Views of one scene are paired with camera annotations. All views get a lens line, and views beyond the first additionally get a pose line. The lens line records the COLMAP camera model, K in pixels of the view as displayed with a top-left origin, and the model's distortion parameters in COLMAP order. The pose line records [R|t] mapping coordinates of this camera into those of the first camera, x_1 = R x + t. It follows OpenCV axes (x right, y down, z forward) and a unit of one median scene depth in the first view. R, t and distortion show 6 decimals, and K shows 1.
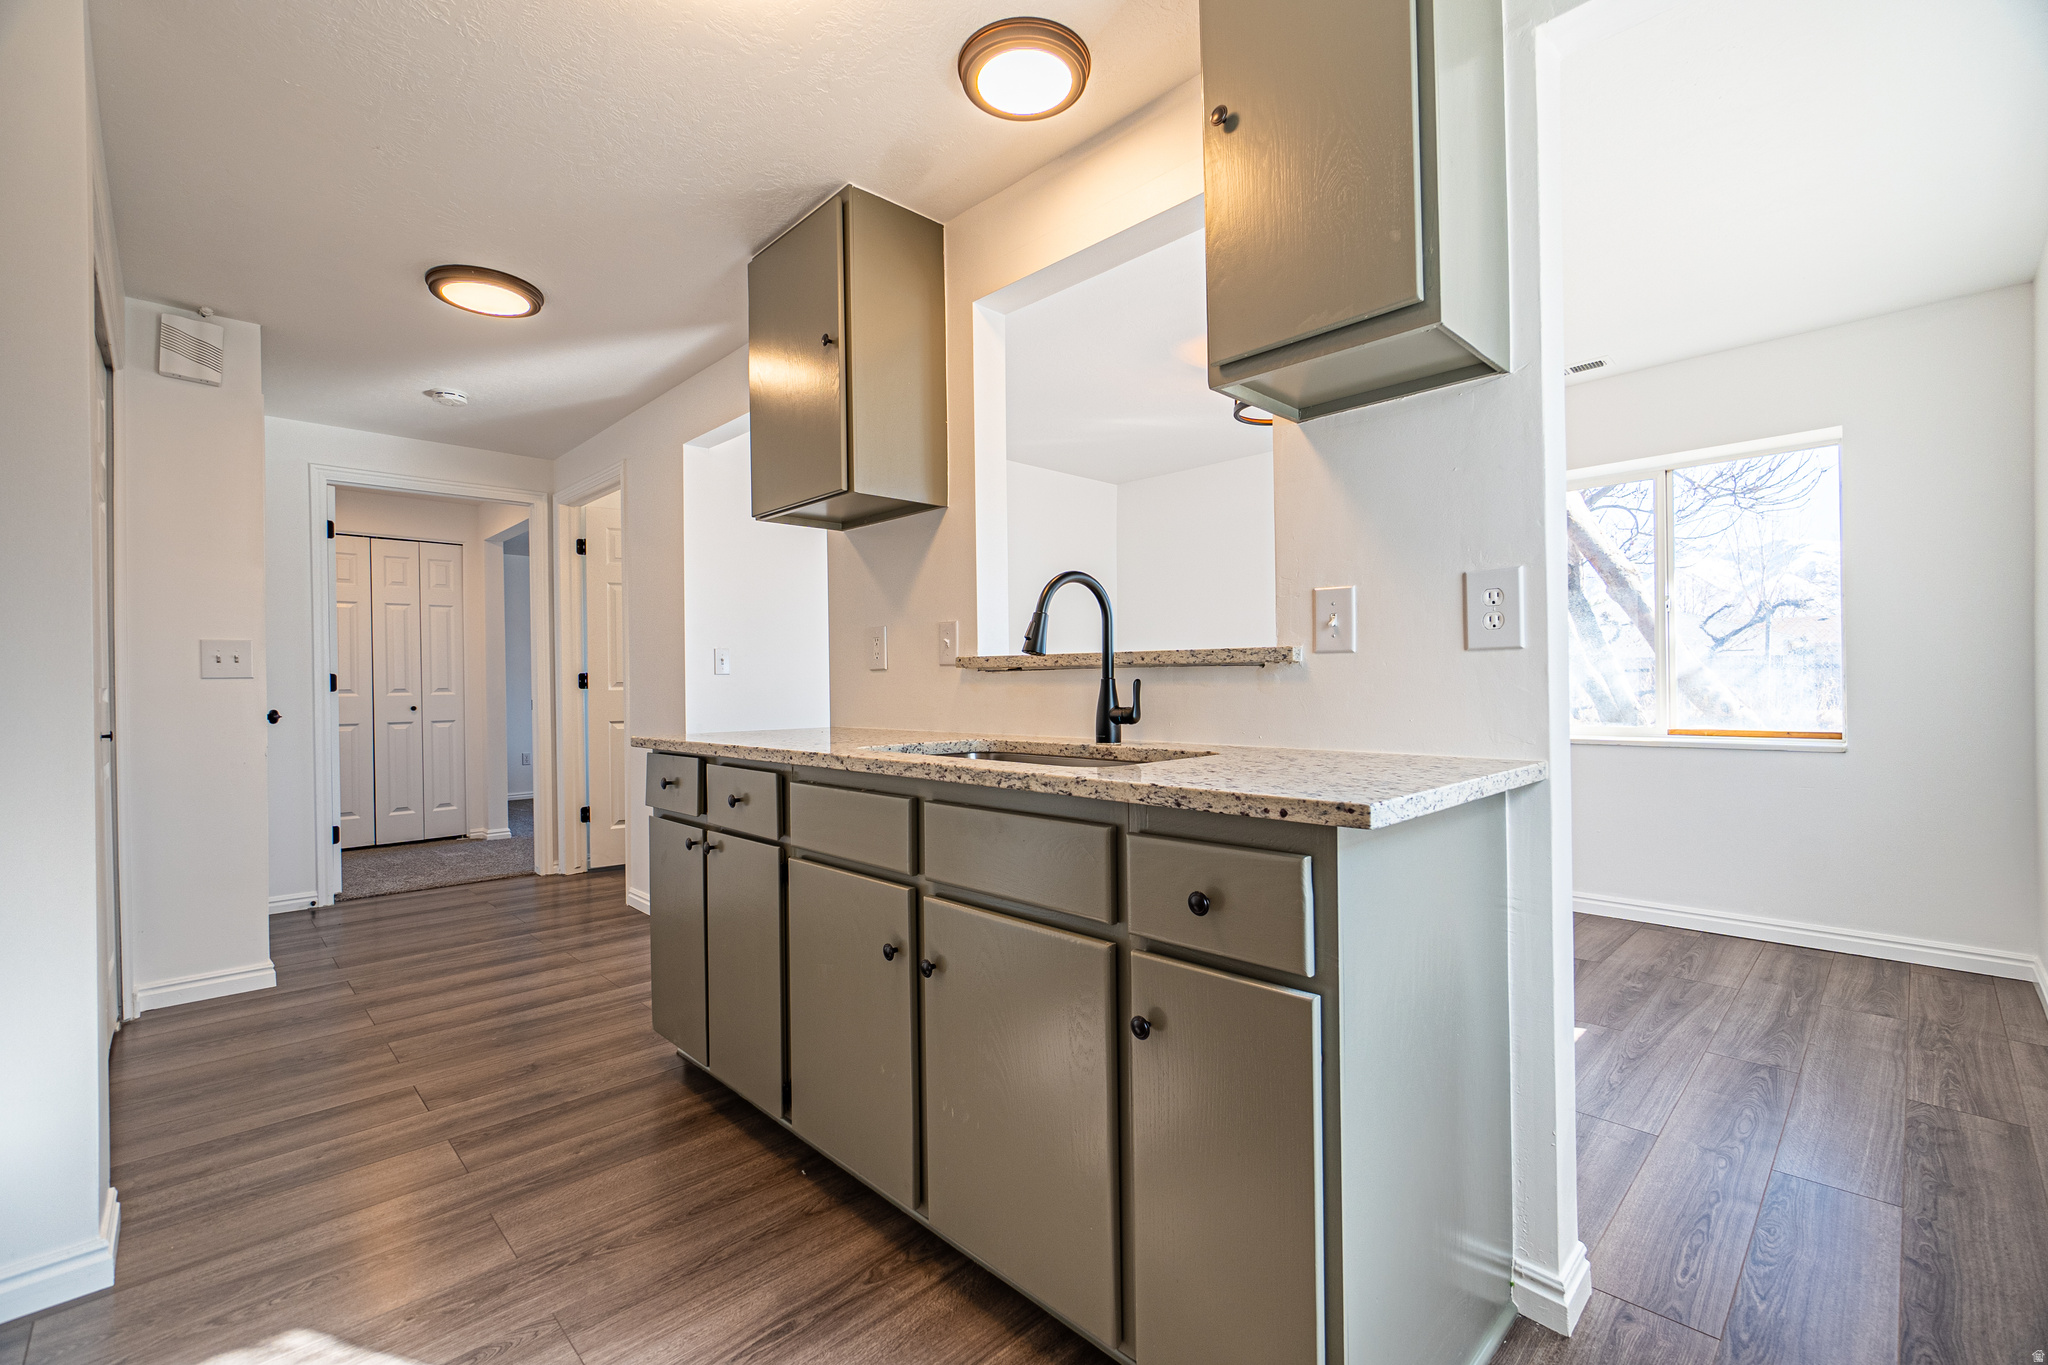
lens RADIAL K [[878.9, 0, 1024.0], [0, 878.9, 682.5], [0, 0, 1]] dist [-0.004209, -0.000187]
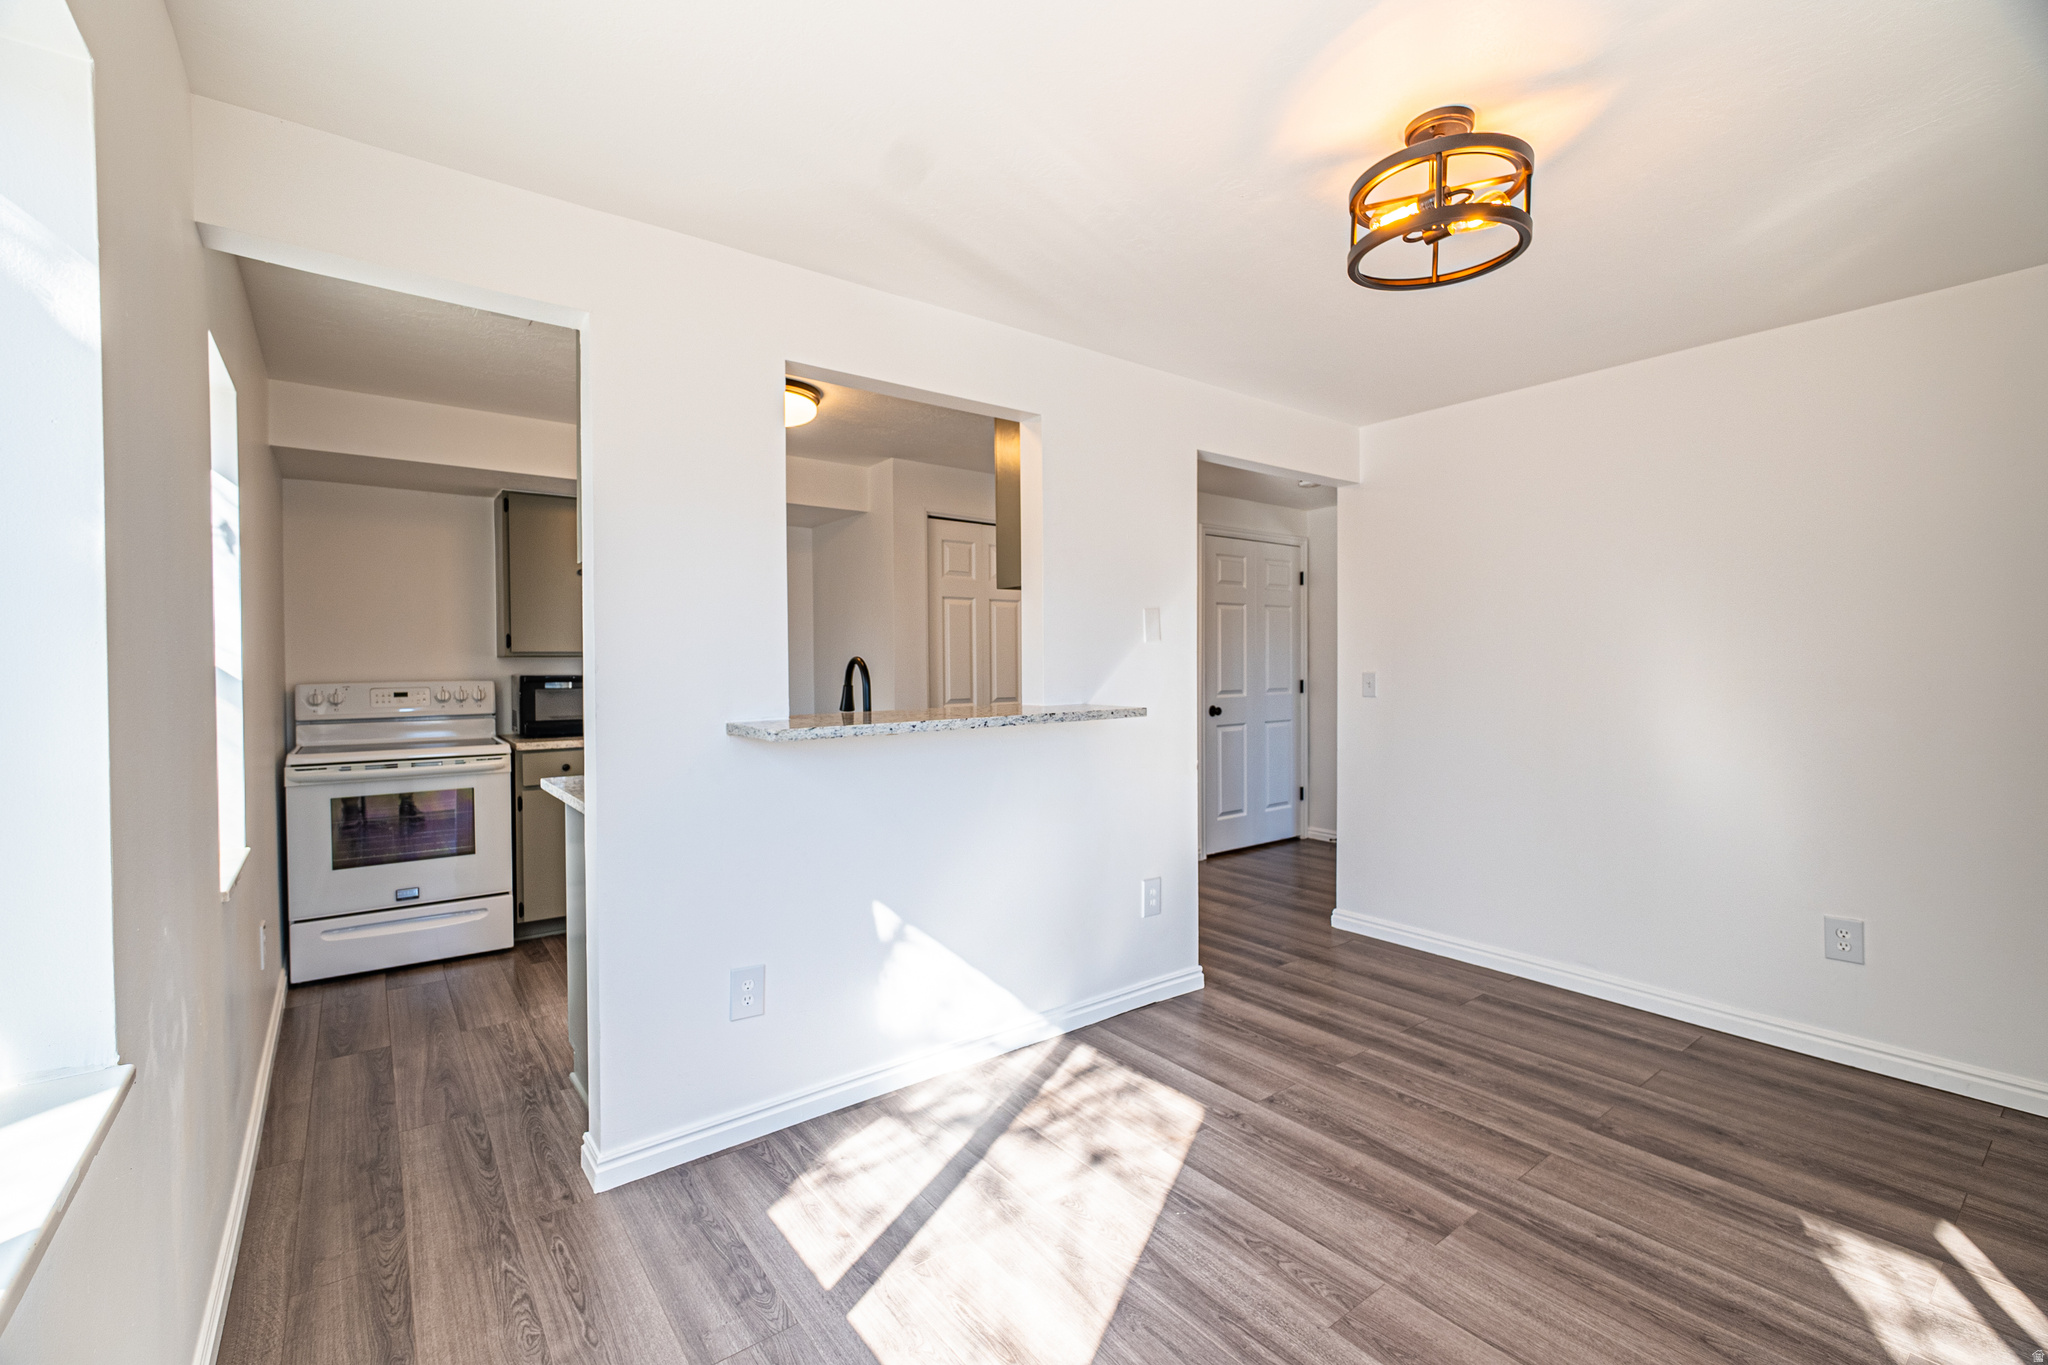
lens RADIAL K [[870.4, 0, 1015.2], [0, 870.4, 684.1], [0, 0, 1]] dist [-0.013417, 0.000605]
pose [[-0.124984, 0.038863, -0.991397, 1.498903], [0.006334, 0.999243, 0.038372, -0.140530], [0.992139, -0.001483, -0.125136, 1.447154]]
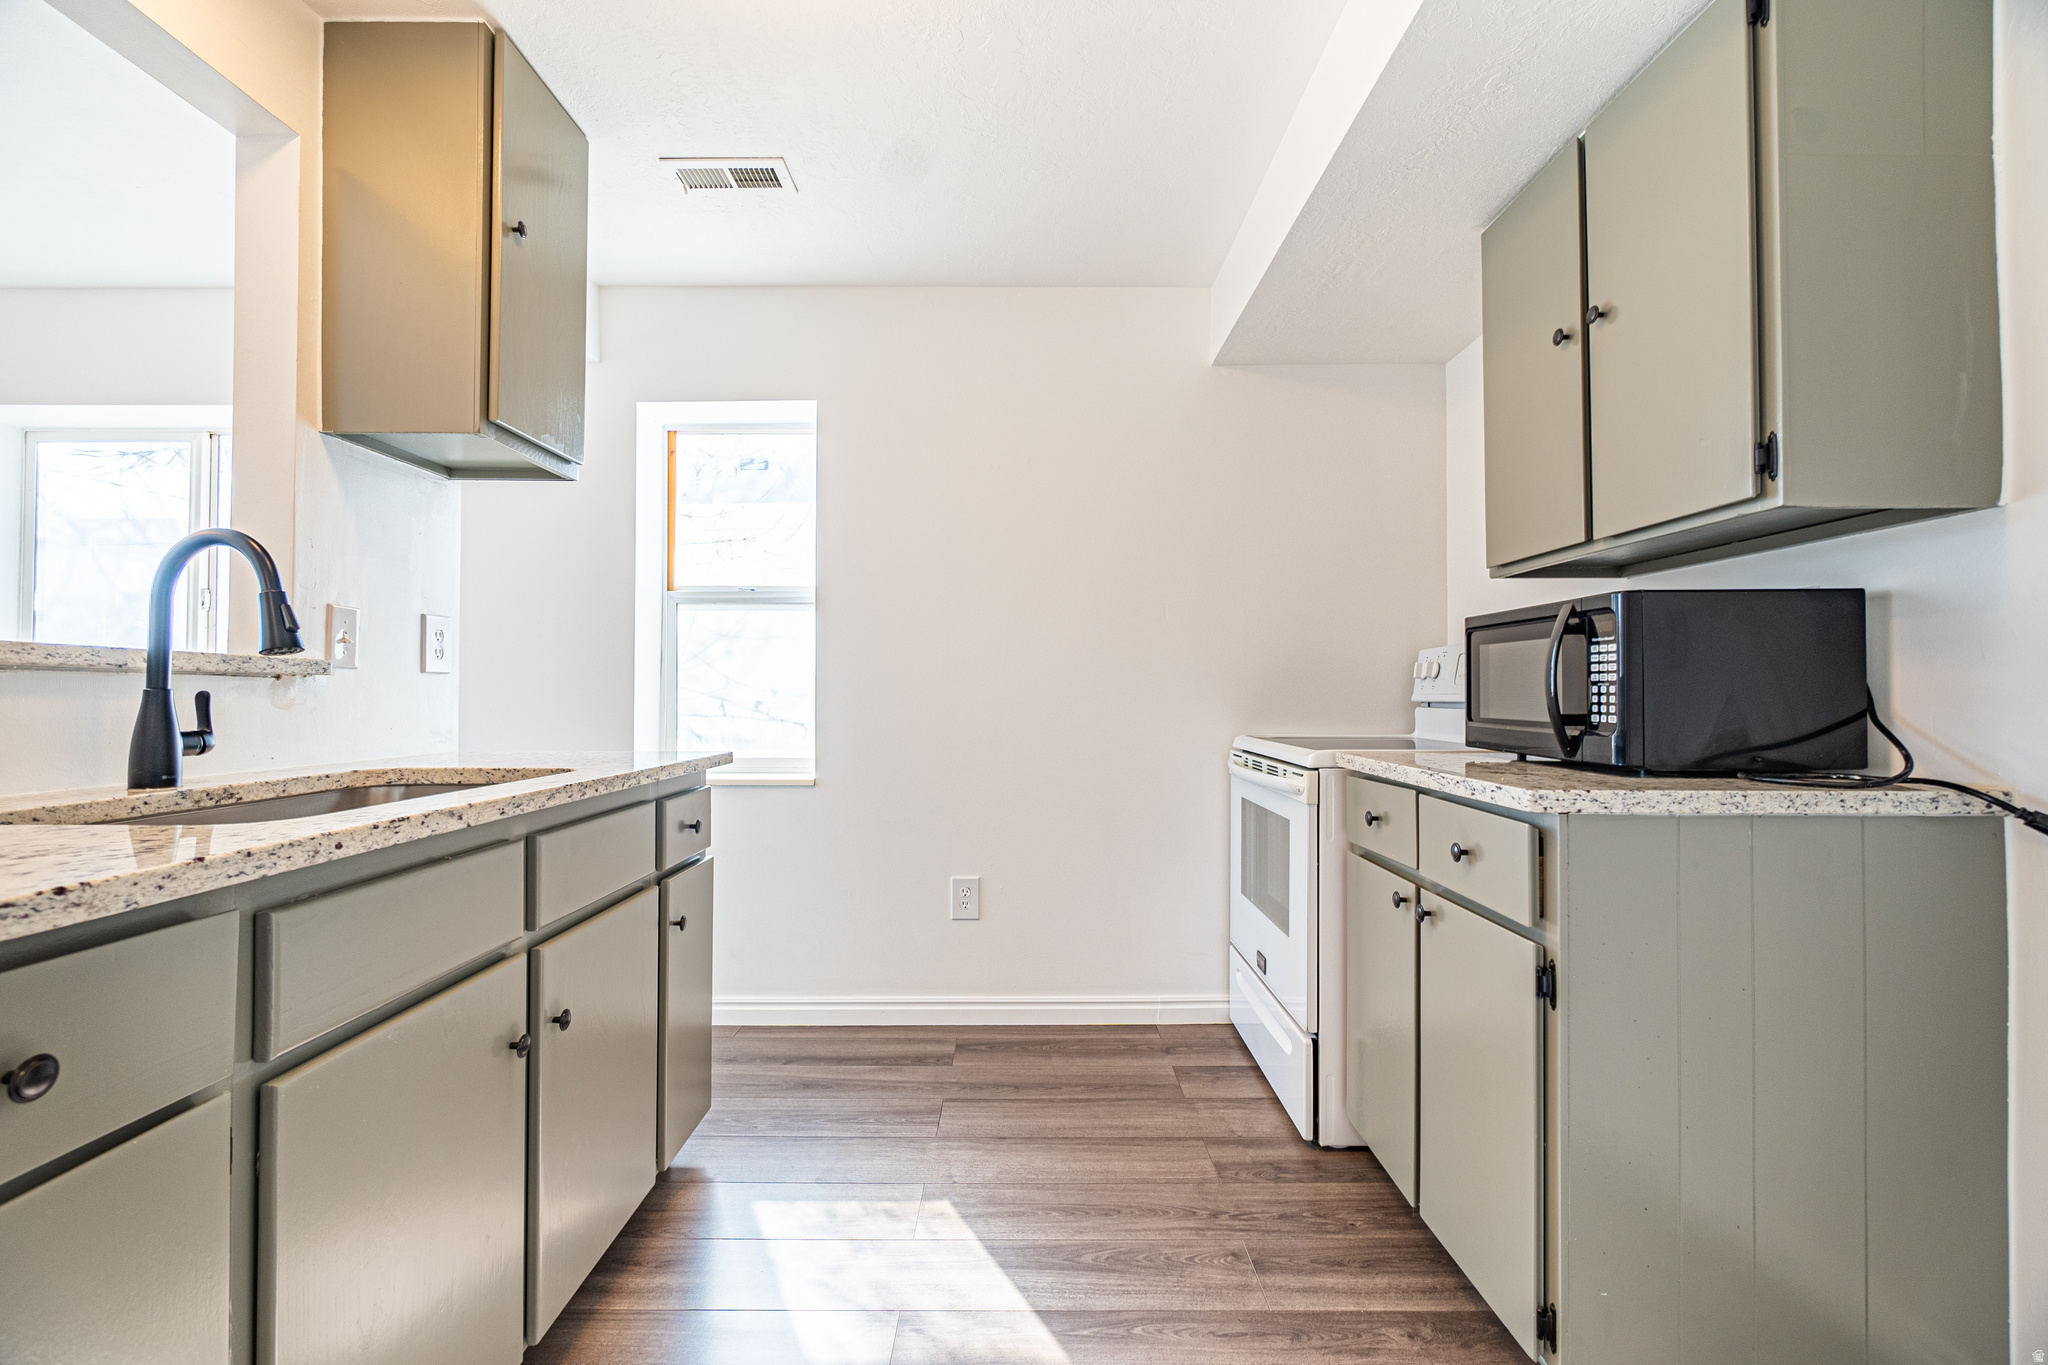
lens RADIAL K [[878.9, 0, 1024.0], [0, 878.9, 682.5], [0, 0, 1]] dist [-0.004209, -0.000187]
pose [[-0.719209, 0.020146, 0.694501, -0.832131], [0.005783, 0.999718, -0.023011, 0.009306], [-0.694769, -0.012533, -0.719123, 1.038770]]
